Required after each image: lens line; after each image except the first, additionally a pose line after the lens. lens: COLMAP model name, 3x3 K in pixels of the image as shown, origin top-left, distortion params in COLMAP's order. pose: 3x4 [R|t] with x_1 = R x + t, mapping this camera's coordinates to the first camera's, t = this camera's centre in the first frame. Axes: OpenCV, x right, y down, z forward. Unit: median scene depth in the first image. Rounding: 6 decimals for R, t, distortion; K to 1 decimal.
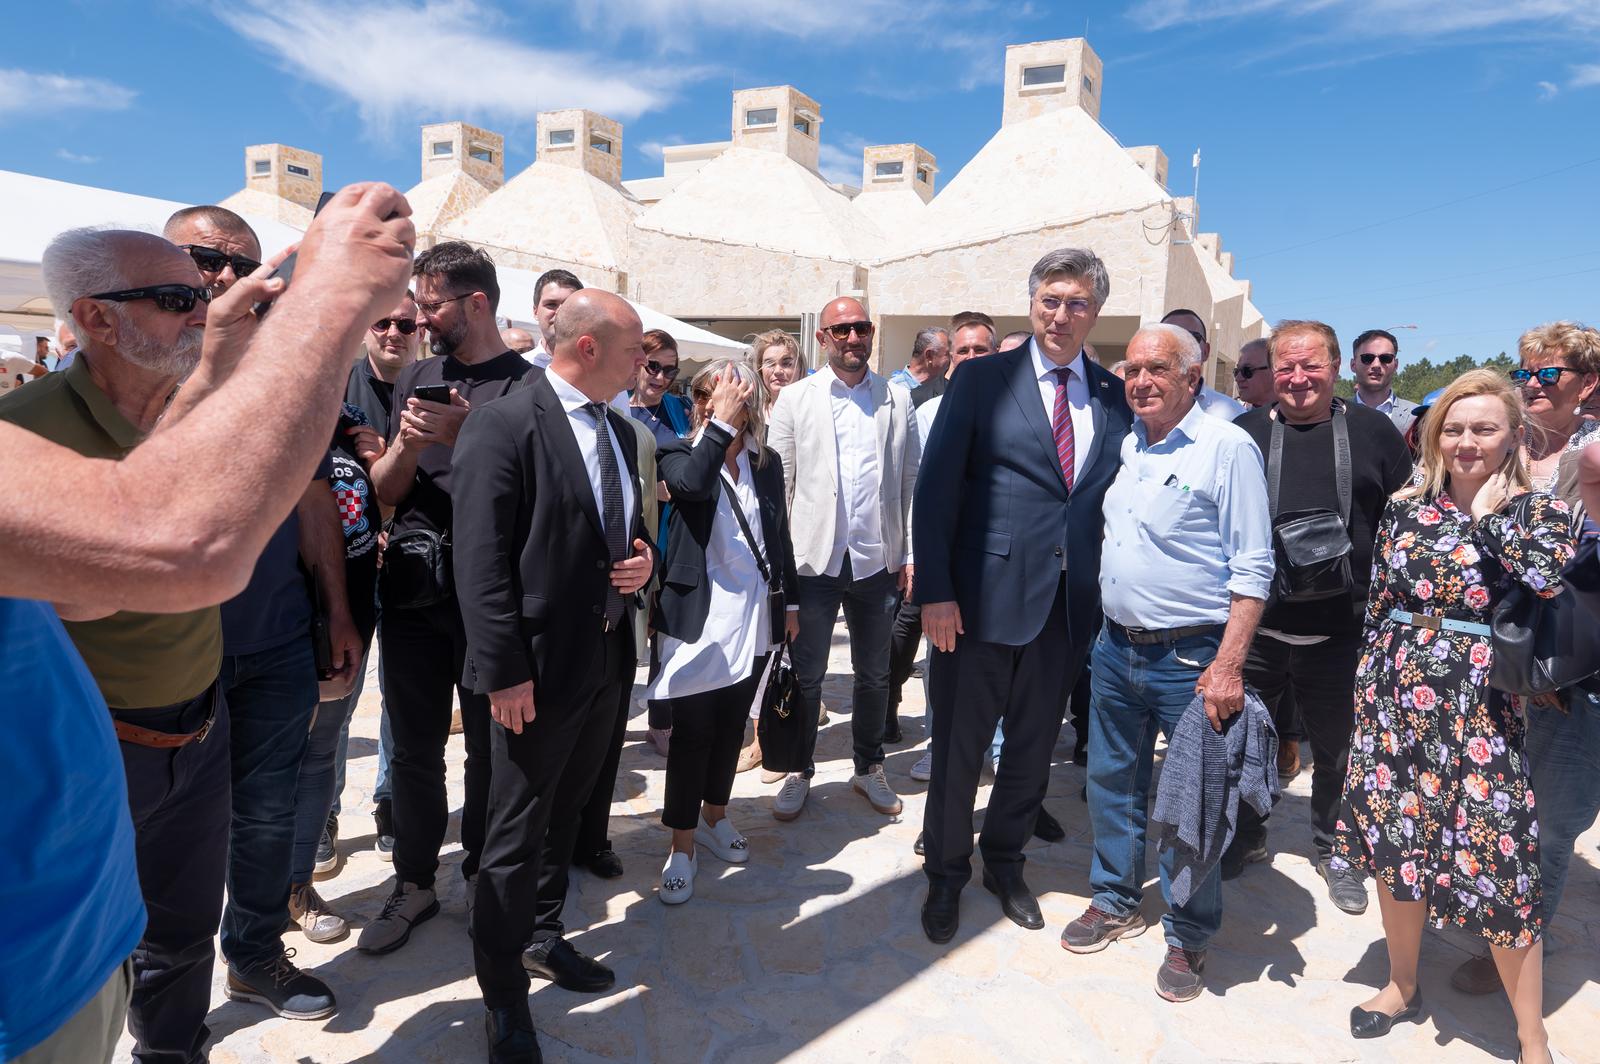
lens RADIAL K [[798.4, 0, 792.6], [0, 798.4, 535.7], [0, 0, 1]] dist [-0.013752, 0.001698]
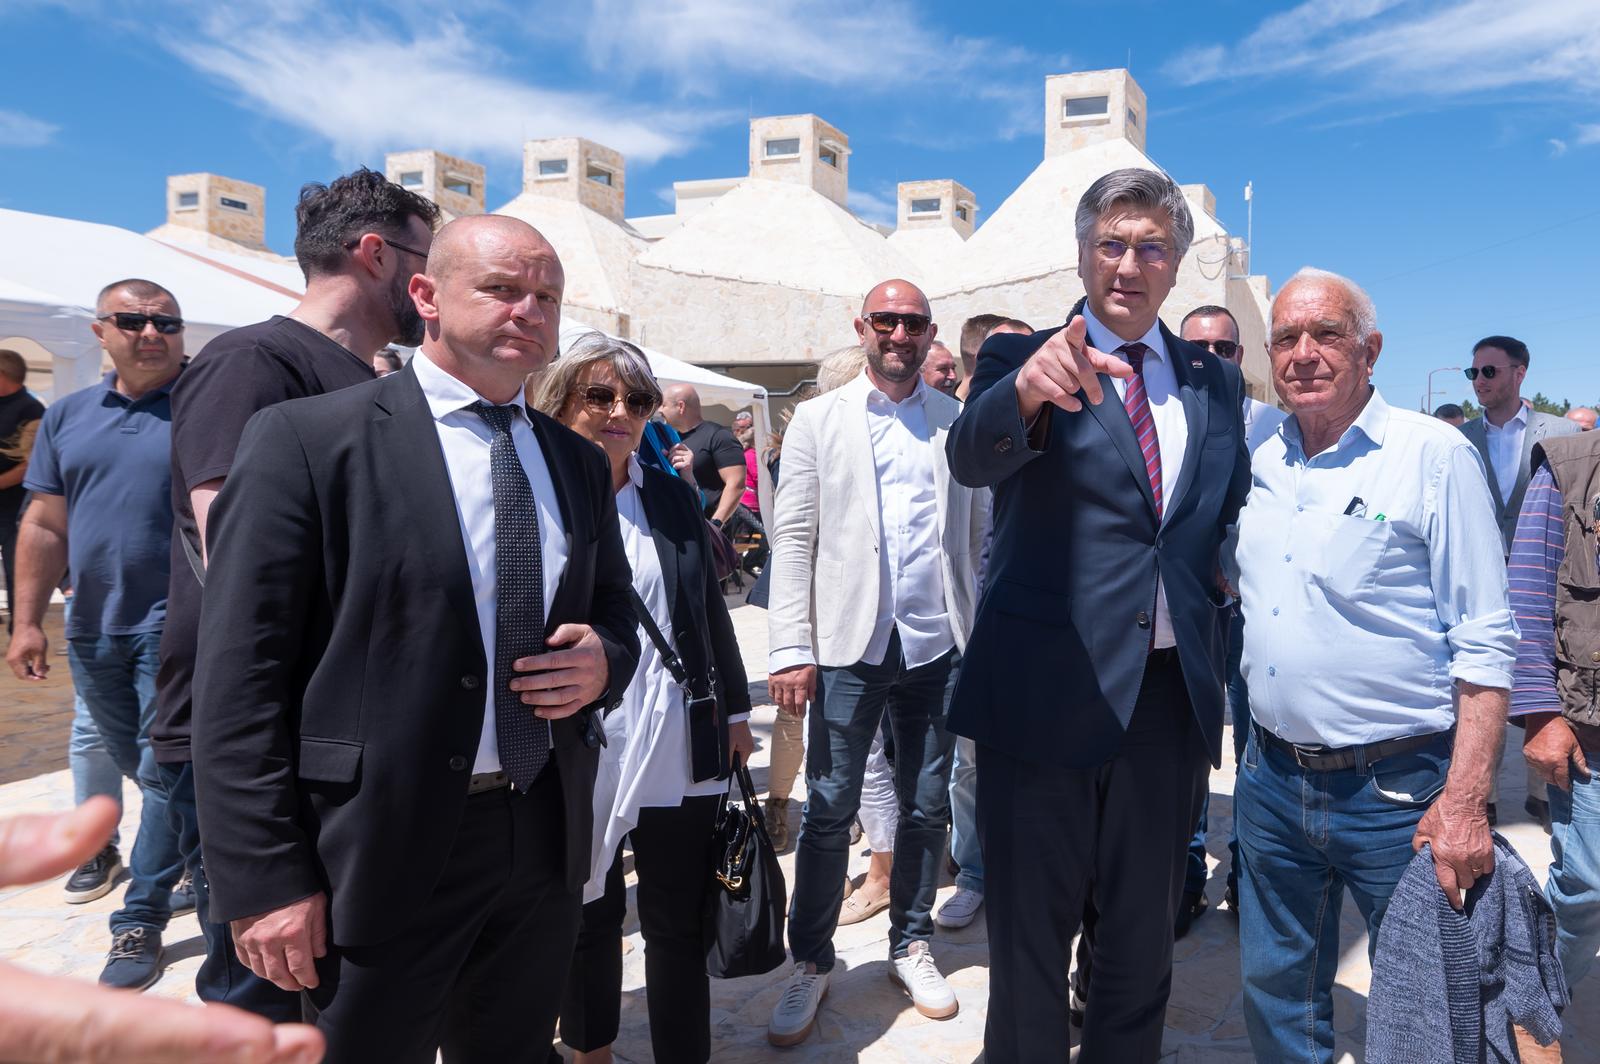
lens RADIAL K [[718.5, 0, 866.4], [0, 718.5, 570.9], [0, 0, 1]] dist [0.037904, -0.000305]
pose [[0.999075, -0.042974, -0.001158, 0.041649], [0.042914, 0.998550, -0.032510, -0.008144], [0.002554, 0.032431, 0.999471, 0.196845]]
